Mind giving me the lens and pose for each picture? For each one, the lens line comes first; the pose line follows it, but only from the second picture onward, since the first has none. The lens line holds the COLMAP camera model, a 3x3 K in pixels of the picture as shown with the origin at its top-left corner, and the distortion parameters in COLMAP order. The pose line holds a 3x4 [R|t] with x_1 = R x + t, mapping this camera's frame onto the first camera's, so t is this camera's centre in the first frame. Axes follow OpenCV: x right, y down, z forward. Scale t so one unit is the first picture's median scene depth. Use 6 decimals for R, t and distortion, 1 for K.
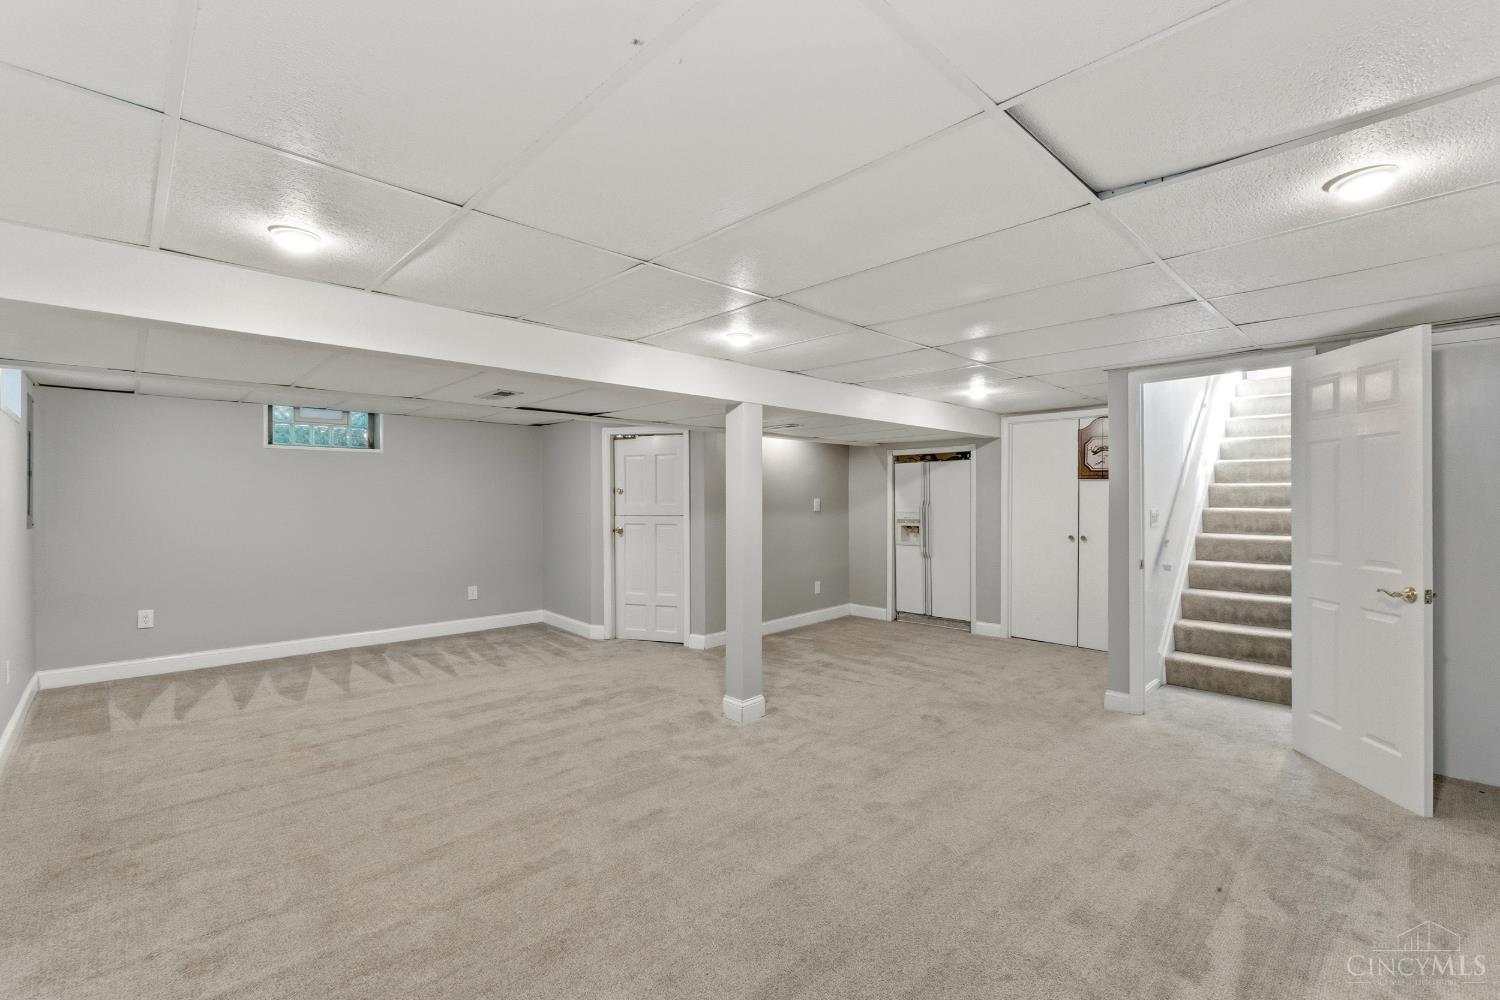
lens RADIAL K [[647.2, 0, 752.0], [0, 647.2, 497.7], [0, 0, 1]] dist [-0.001126, -0.002011]
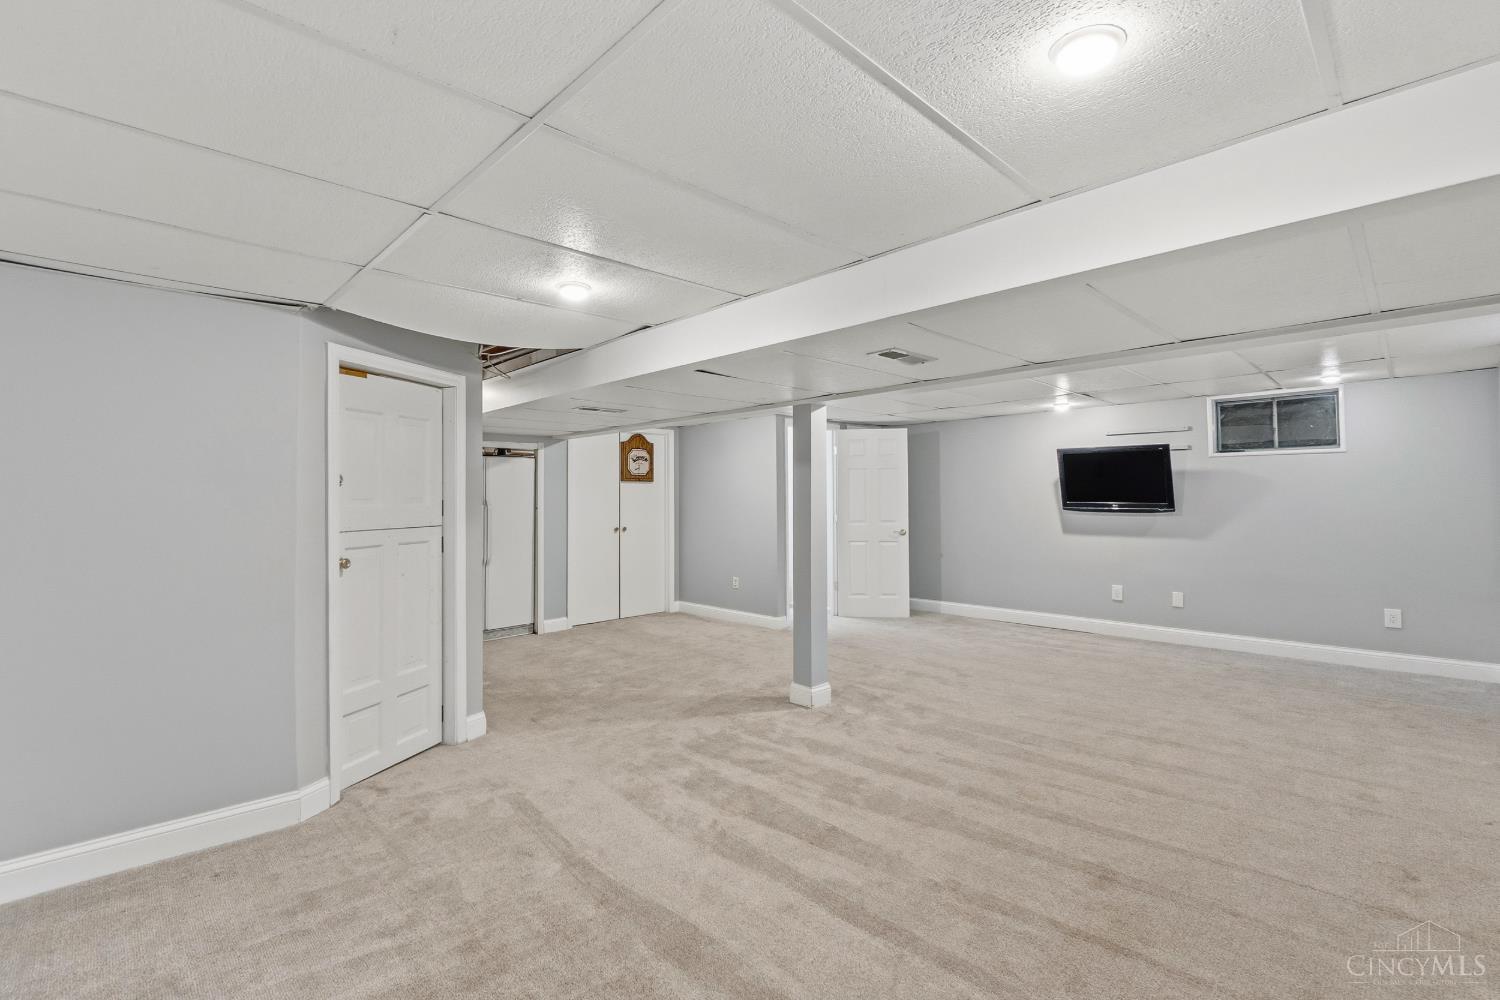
lens RADIAL K [[647.2, 0, 751.9], [0, 647.2, 495.9], [0, 0, 1]] dist [-0.001126, -0.002011]
pose [[-0.012717, 0.008003, 0.999887, -0.738637], [0.010341, 0.999916, -0.007872, 0.011679], [-0.999866, 0.010240, -0.012799, 0.781584]]
